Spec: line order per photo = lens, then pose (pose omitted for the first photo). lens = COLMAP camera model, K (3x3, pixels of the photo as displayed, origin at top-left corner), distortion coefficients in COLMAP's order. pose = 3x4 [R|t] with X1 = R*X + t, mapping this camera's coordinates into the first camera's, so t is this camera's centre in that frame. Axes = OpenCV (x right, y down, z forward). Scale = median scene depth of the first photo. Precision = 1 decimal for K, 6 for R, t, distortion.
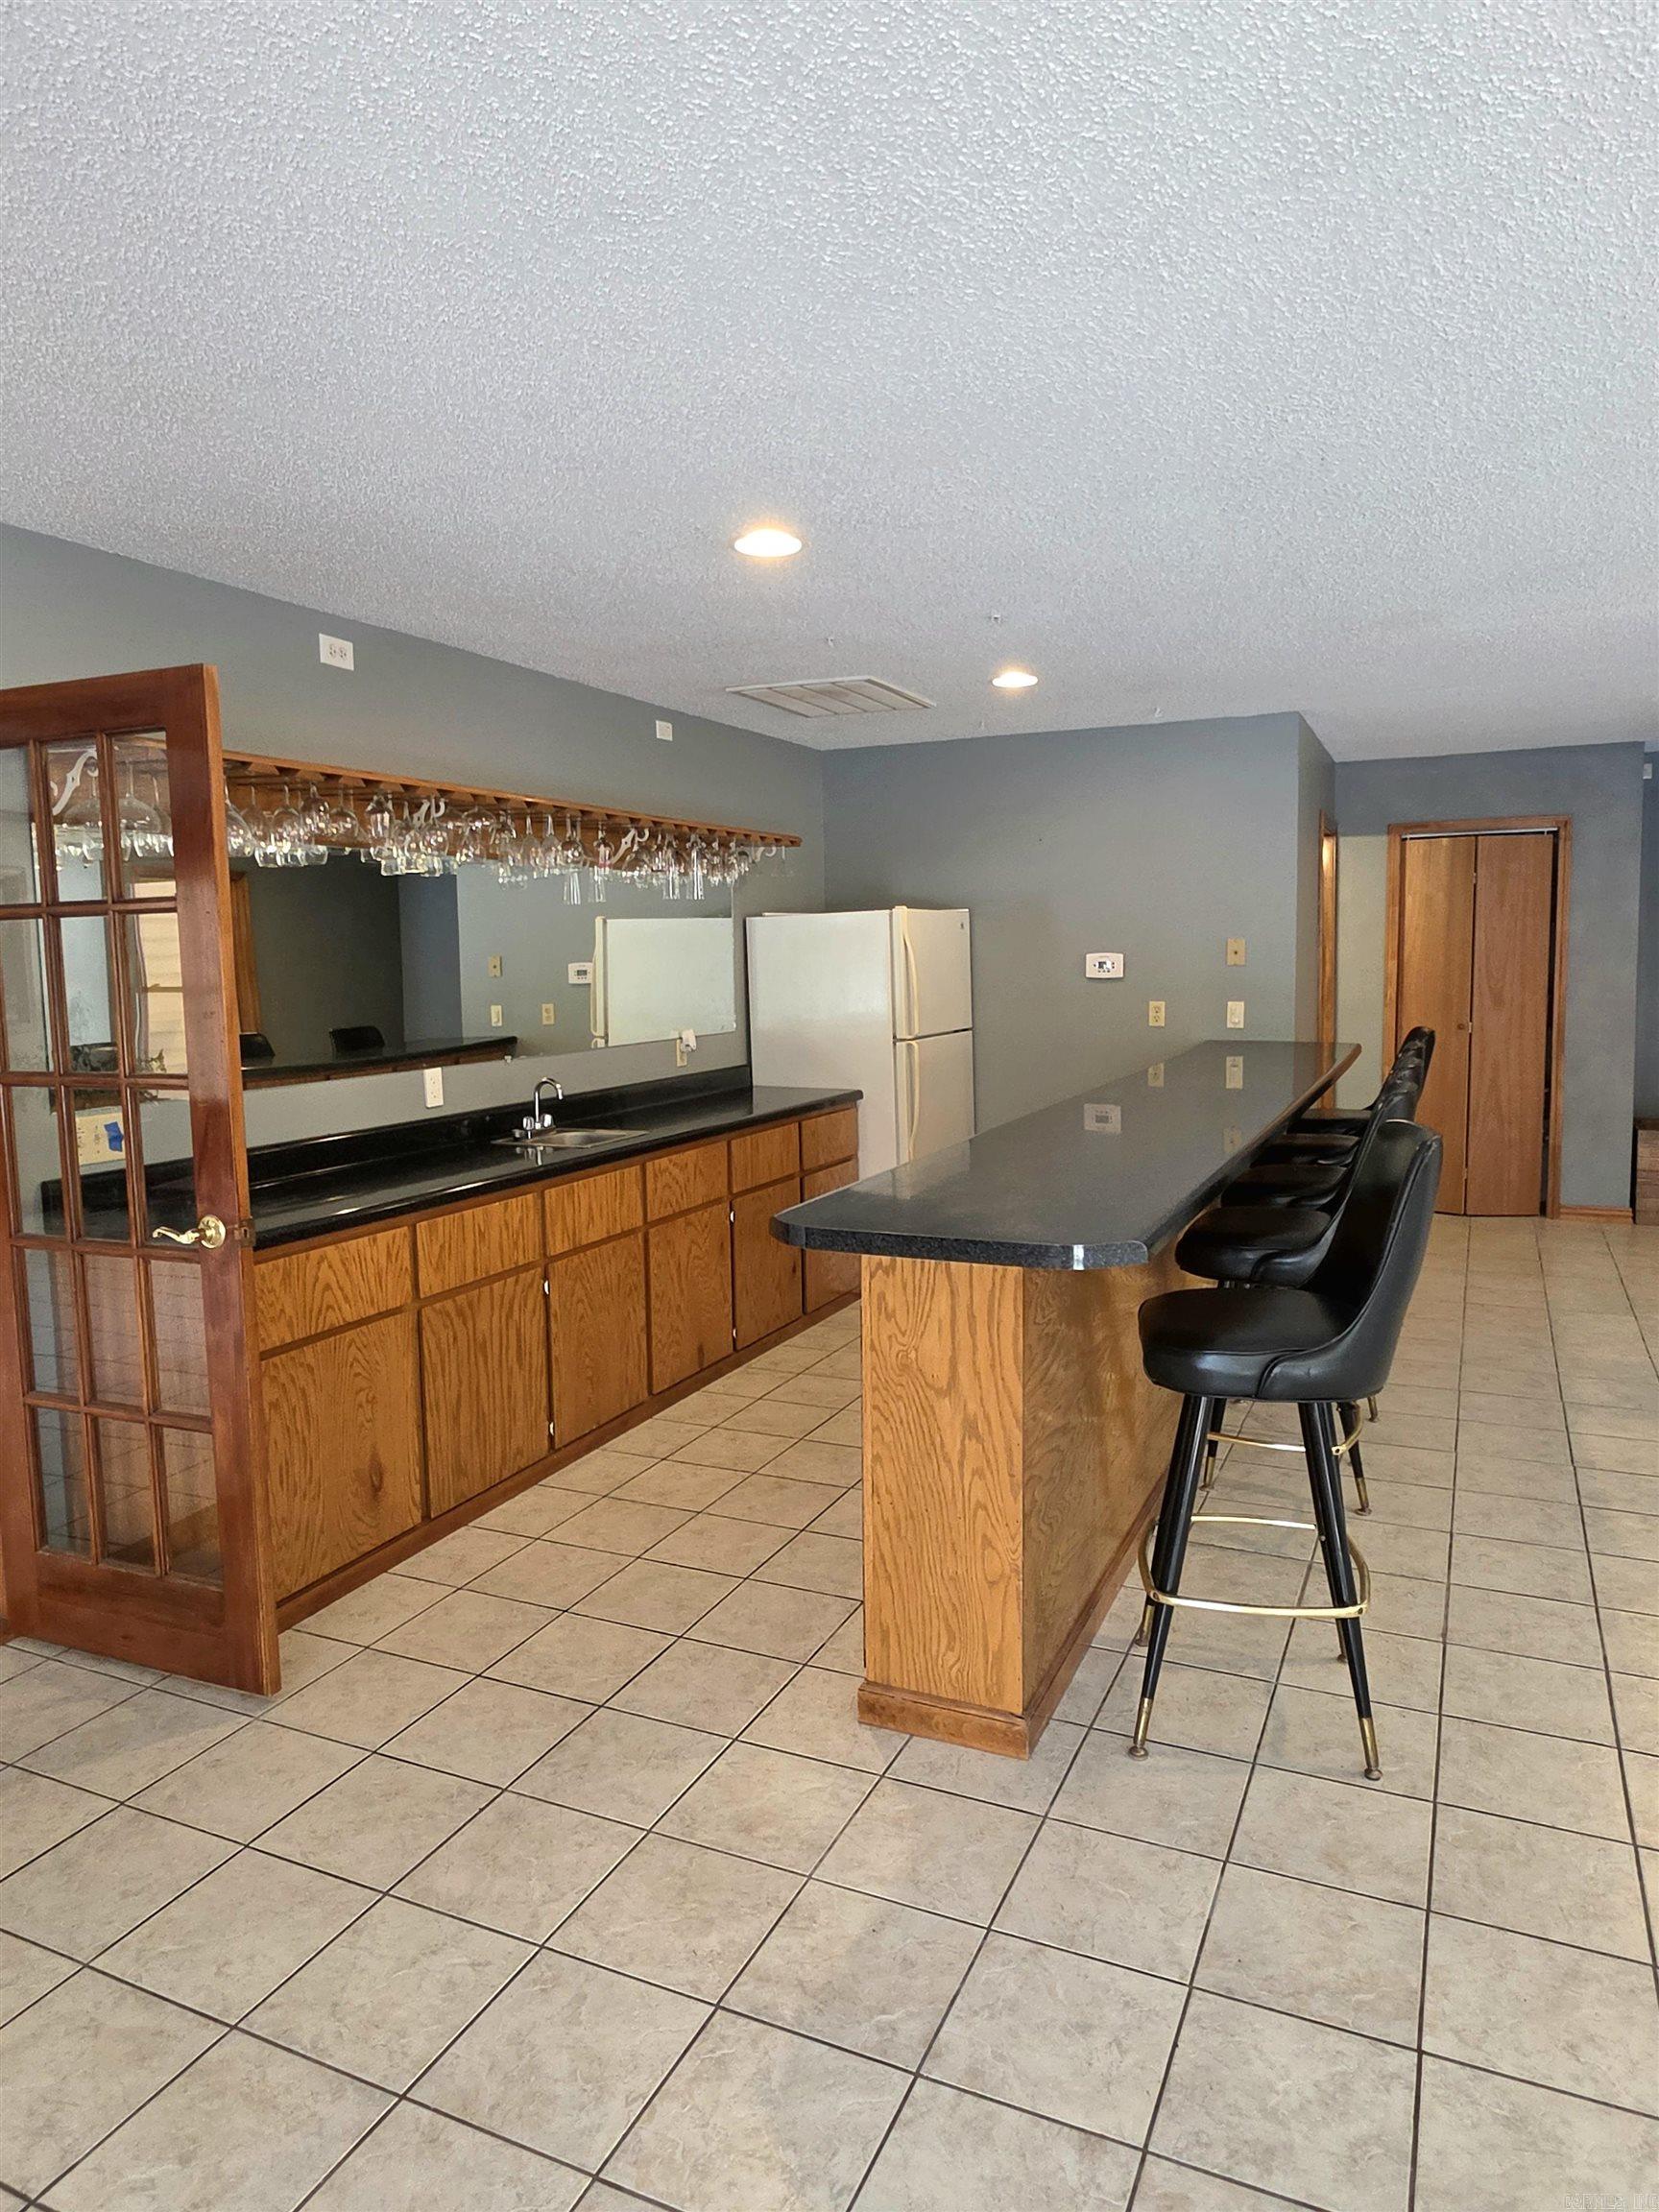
lens RADIAL K [[1415.2, 0, 834.4], [0, 1415.2, 1007.7], [0, 0, 1]] dist [-0.003269, -0.000416]
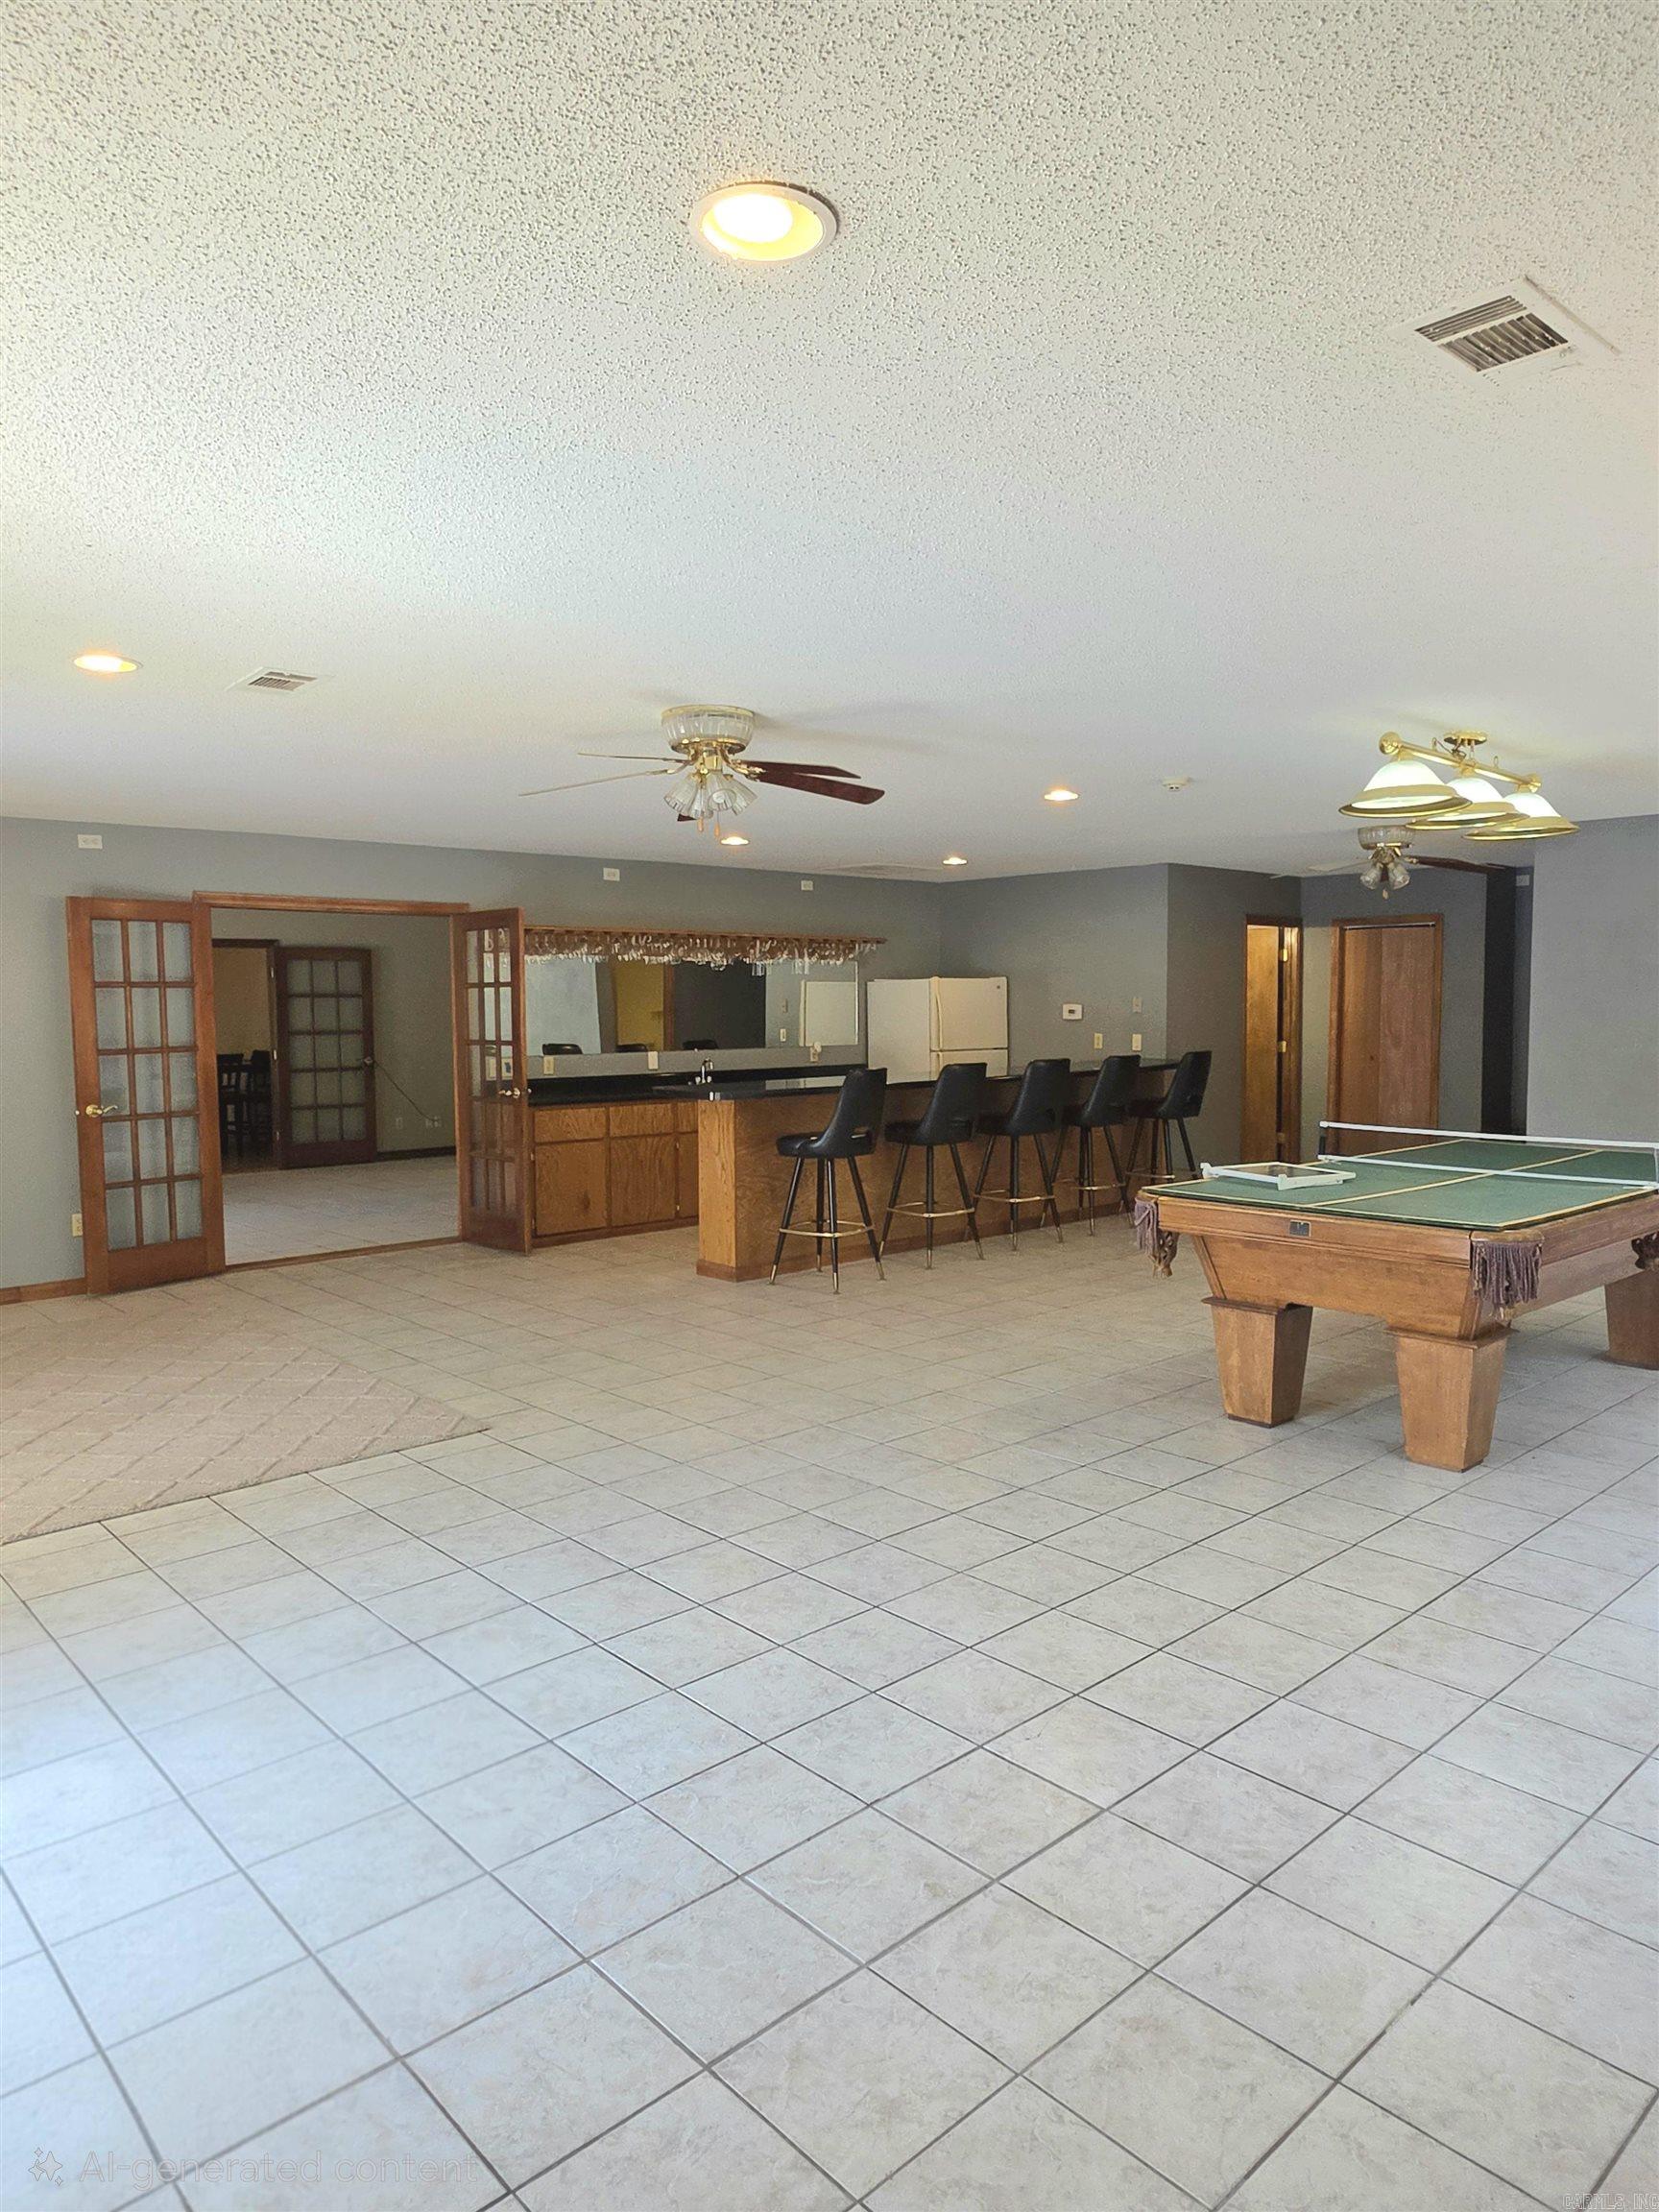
lens RADIAL K [[1415.2, 0, 834.4], [0, 1415.2, 1007.7], [0, 0, 1]] dist [-0.003269, -0.000416]
pose [[0.915352, 0.013070, -0.402442, 0.679689], [-0.025856, 0.999318, -0.026354, 0.018867], [0.401823, 0.034528, 0.915066, -0.725368]]
